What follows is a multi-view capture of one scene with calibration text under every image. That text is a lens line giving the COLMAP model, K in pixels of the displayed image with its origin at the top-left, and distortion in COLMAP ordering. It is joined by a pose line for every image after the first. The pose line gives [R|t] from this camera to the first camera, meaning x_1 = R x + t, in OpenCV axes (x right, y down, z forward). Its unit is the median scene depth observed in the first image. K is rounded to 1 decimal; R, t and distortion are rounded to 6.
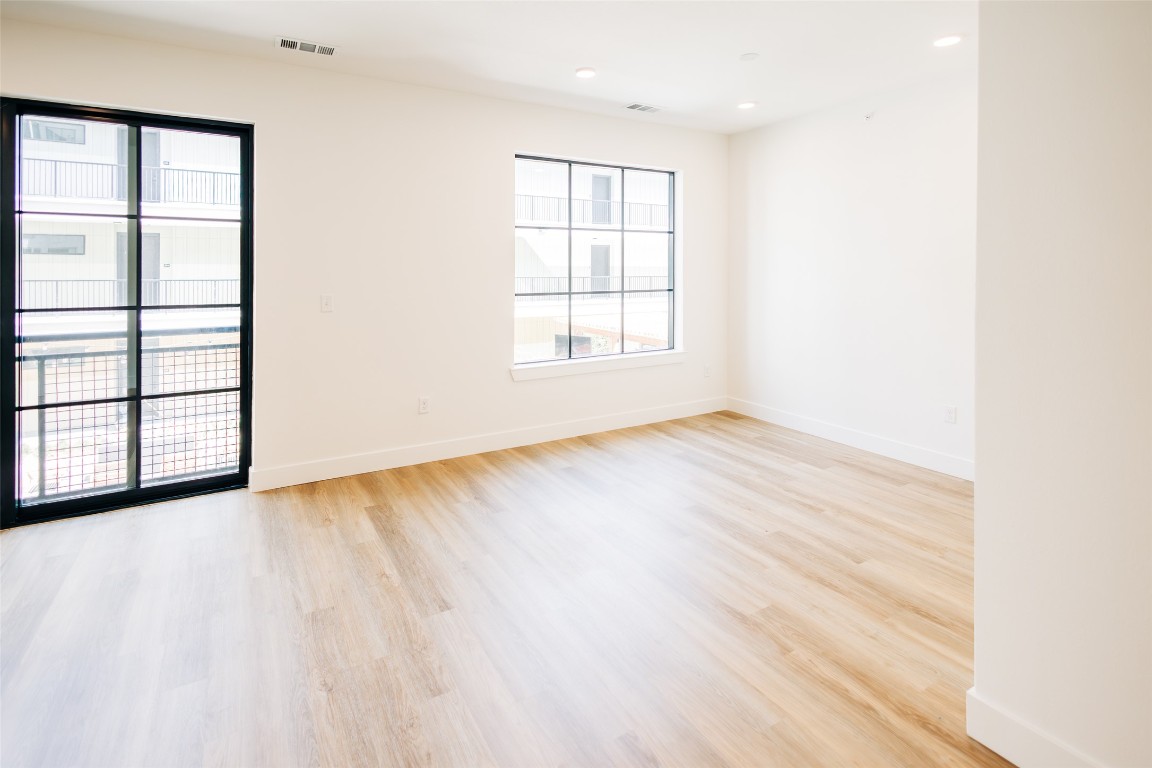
lens RADIAL K [[560.7, 0, 576.4], [0, 560.7, 273.6], [0, 0, 1]] dist [0.005576, -0.000538]
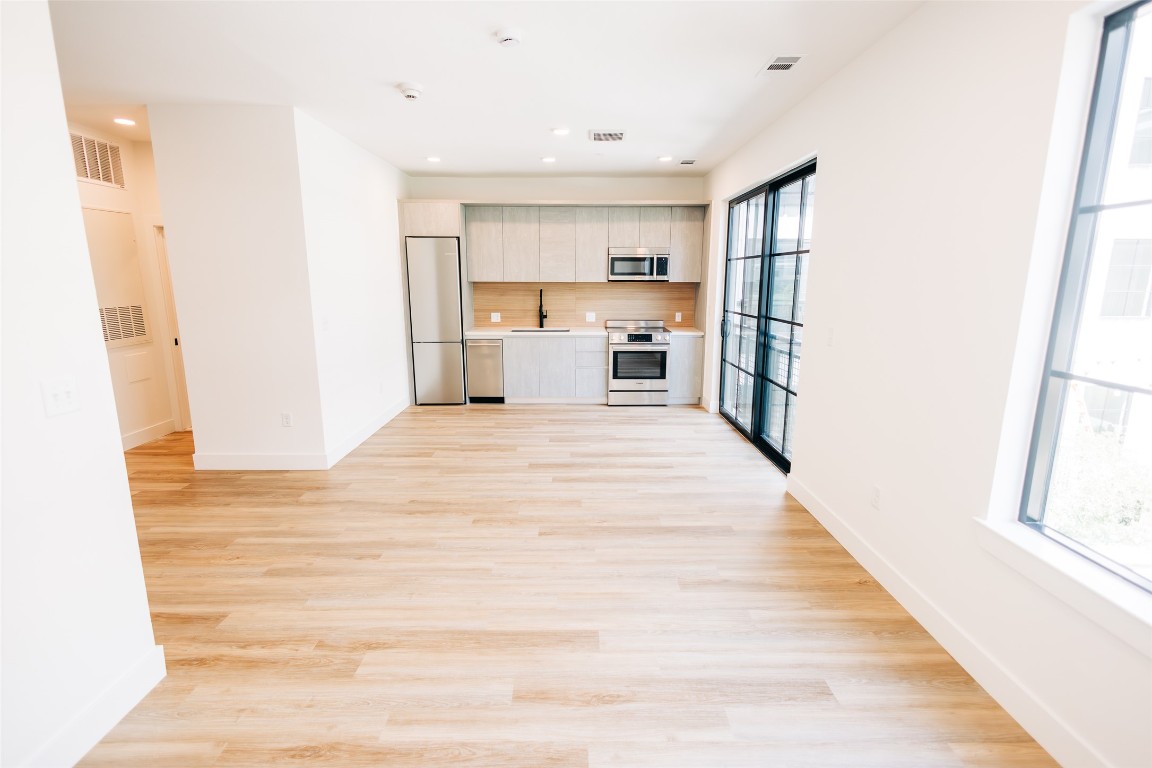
lens RADIAL K [[562.9, 0, 577.1], [0, 562.9, 381.3], [0, 0, 1]] dist [0.009607, -0.001315]
pose [[-0.525171, 0.154404, -0.836872, 0.610520], [-0.010611, 0.982138, 0.187865, -0.048198], [0.850931, 0.107541, -0.514152, 1.237560]]
